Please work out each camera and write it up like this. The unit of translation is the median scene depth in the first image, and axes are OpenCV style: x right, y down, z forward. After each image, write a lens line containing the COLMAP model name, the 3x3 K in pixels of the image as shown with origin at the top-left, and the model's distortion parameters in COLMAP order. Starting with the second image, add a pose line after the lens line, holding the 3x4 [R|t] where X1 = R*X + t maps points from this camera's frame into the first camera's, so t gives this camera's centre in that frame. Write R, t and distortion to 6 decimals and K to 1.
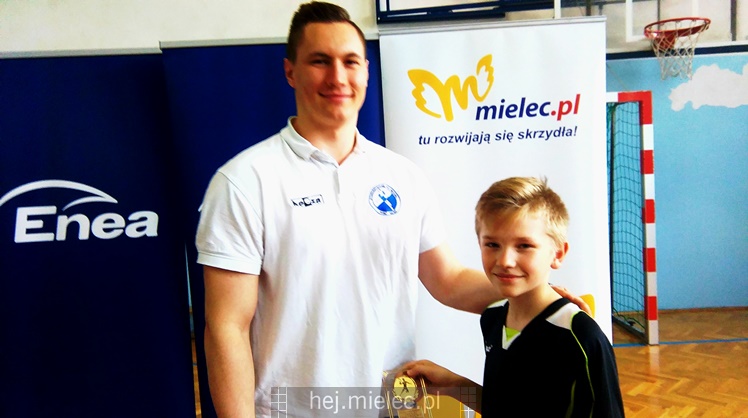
lens RADIAL K [[614.1, 0, 375.3], [0, 614.1, 228.3], [0, 0, 1]] dist [0.033908, -0.025738]
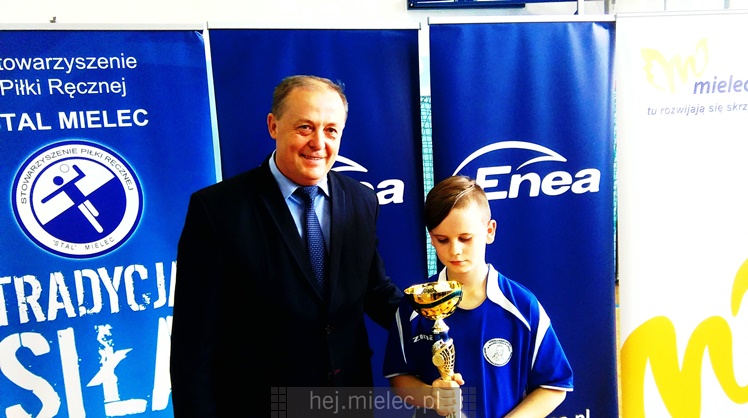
lens RADIAL K [[576.9, 0, 372.1], [0, 576.9, 198.6], [0, 0, 1]] dist [0.027643, -0.011887]
pose [[0.982127, -0.017596, 0.187395, -0.622252], [0.019757, 0.999758, -0.009671, 0.015204], [-0.187180, 0.013200, 0.982237, 0.062377]]
